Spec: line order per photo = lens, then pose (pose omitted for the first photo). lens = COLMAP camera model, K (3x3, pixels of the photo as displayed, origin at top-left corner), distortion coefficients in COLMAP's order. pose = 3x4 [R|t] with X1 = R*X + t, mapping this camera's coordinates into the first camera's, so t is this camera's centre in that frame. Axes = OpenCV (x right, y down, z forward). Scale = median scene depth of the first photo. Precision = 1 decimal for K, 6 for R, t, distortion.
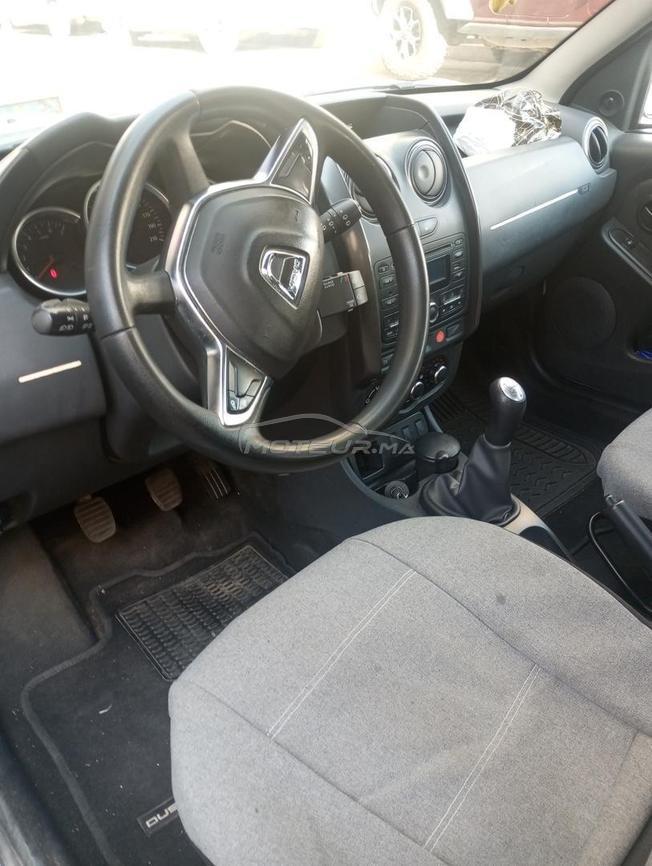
lens RADIAL K [[699.5, 0, 326.0], [0, 699.5, 433.0], [0, 0, 1]] dist [0.033545, -0.079177]
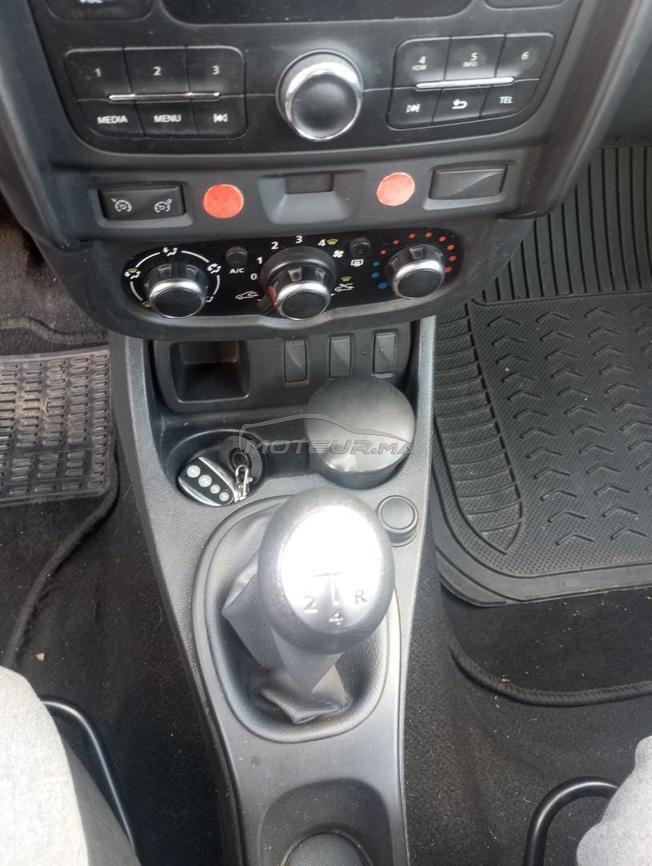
lens RADIAL K [[699.5, 0, 326.0], [0, 699.5, 433.0], [0, 0, 1]] dist [0.033545, -0.079177]
pose [[0.830360, 0.516944, -0.208019, 0.255194], [-0.351779, 0.775827, 0.523778, -0.203678], [0.432150, -0.361747, 0.826066, 0.708194]]
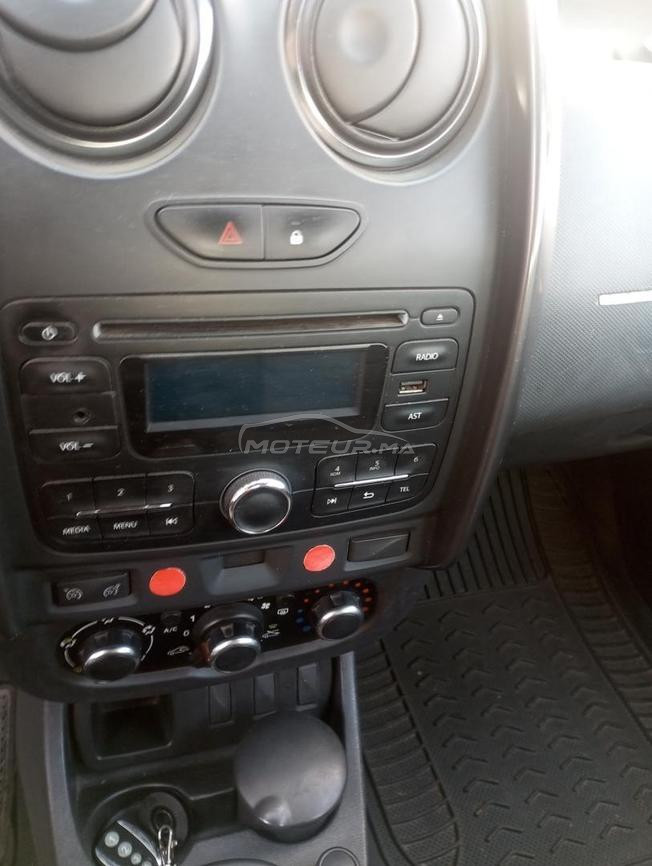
lens RADIAL K [[699.5, 0, 326.0], [0, 699.5, 433.0], [0, 0, 1]] dist [0.033545, -0.079177]
pose [[0.893790, 0.365392, -0.260053, 0.233881], [-0.344121, 0.930592, 0.124816, -0.239047], [0.287610, -0.022070, 0.957493, 0.679416]]
